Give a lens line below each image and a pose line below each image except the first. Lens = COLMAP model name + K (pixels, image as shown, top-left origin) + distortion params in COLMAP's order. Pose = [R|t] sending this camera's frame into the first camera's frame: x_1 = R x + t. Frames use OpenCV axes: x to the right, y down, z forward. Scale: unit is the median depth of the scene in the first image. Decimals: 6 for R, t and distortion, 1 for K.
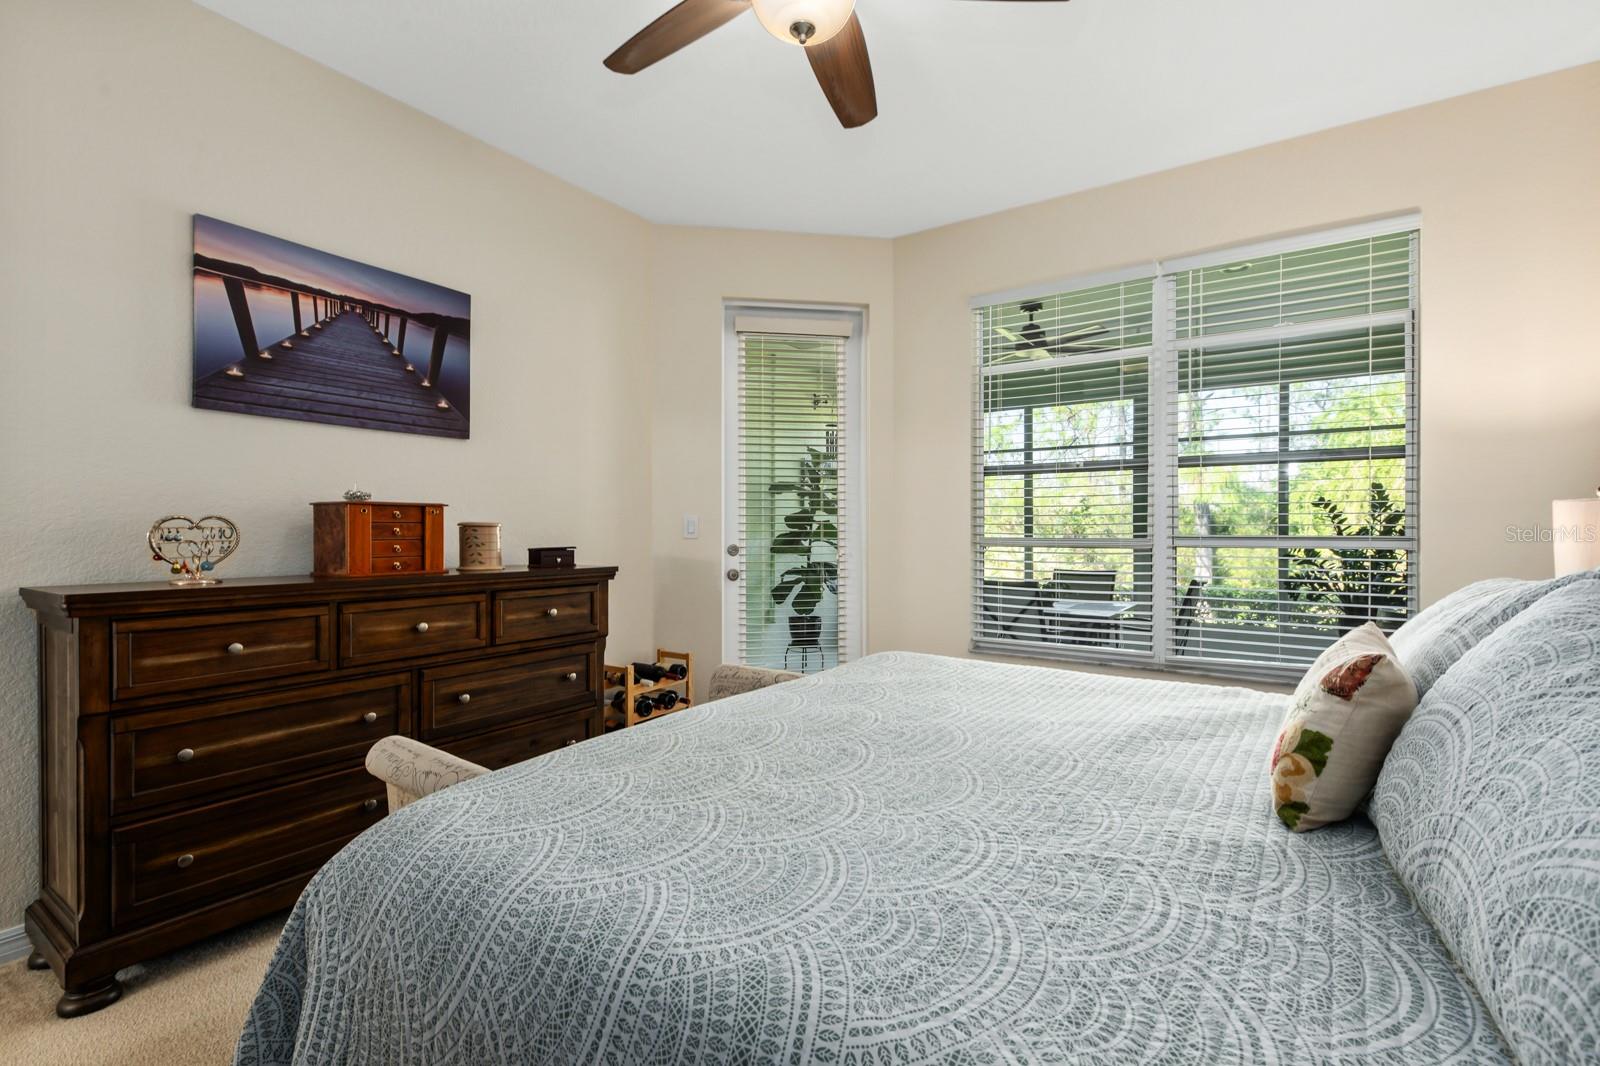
lens RADIAL K [[729.7, 0, 800.0], [0, 729.7, 533.0], [0, 0, 1]] dist [0.041870, -0.021147]
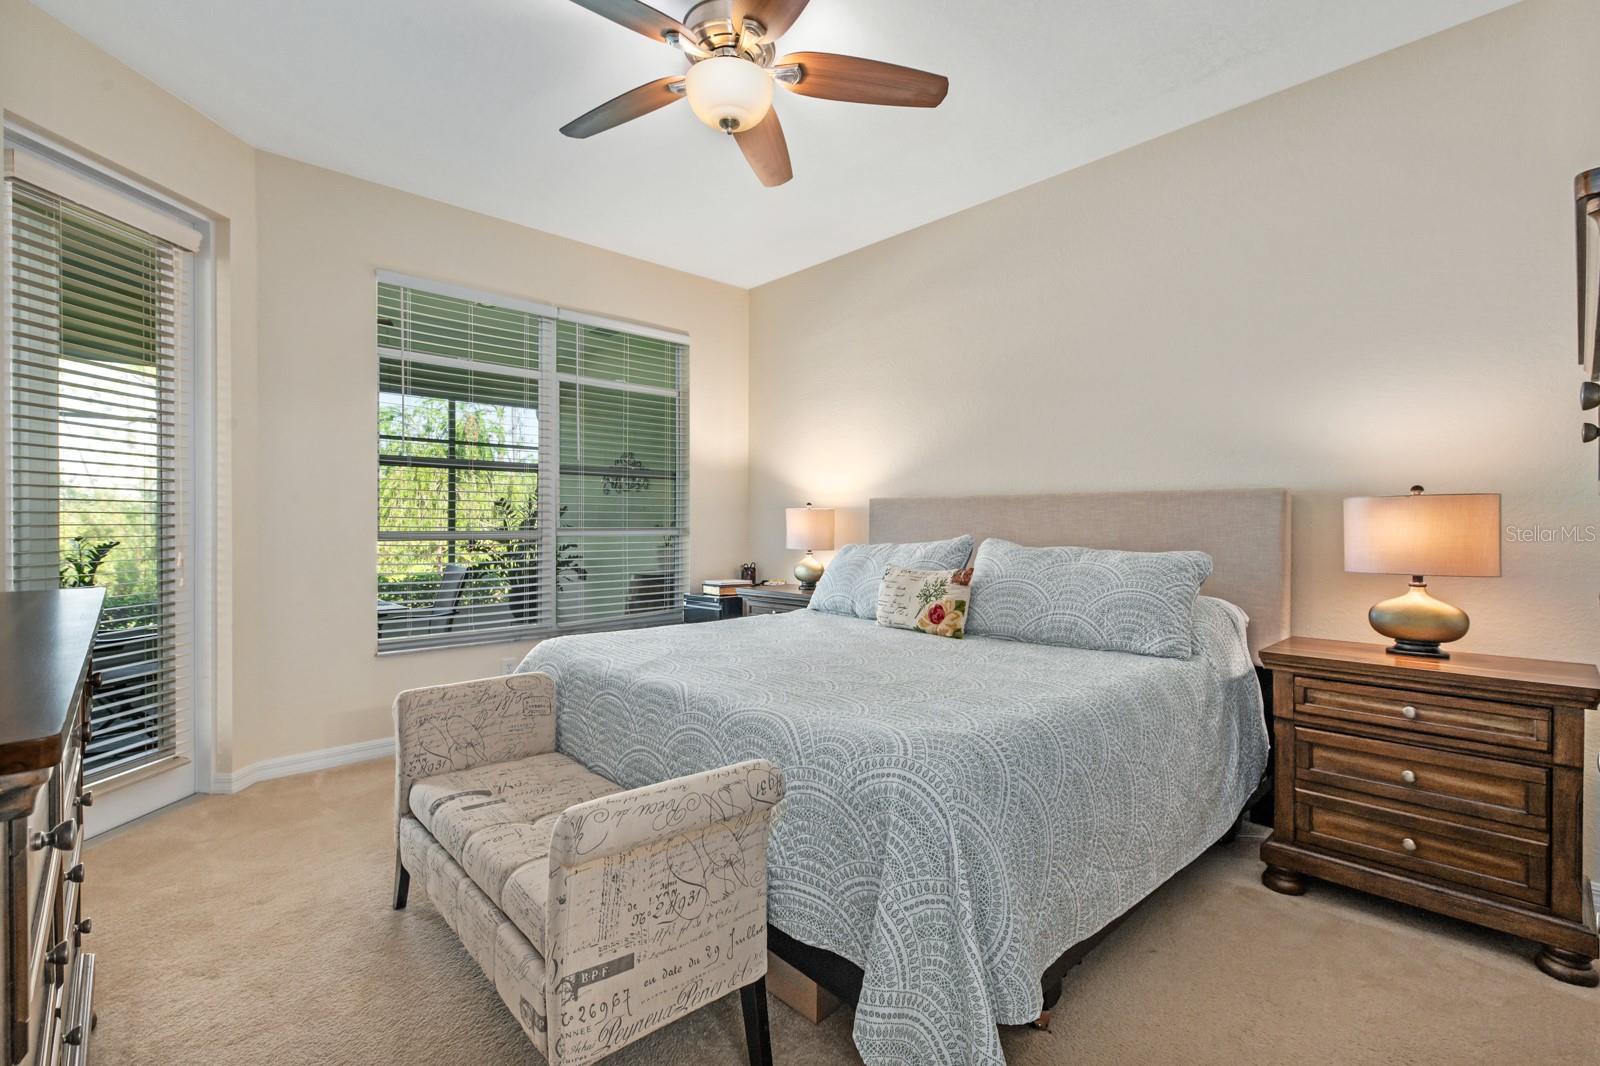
lens RADIAL K [[729.7, 0, 800.0], [0, 729.7, 533.0], [0, 0, 1]] dist [0.041870, -0.021147]
pose [[0.213303, -0.013903, 0.976887, -0.583301], [0.008616, 0.999887, 0.012349, 0.000733], [-0.976948, 0.005783, 0.213399, 0.307445]]
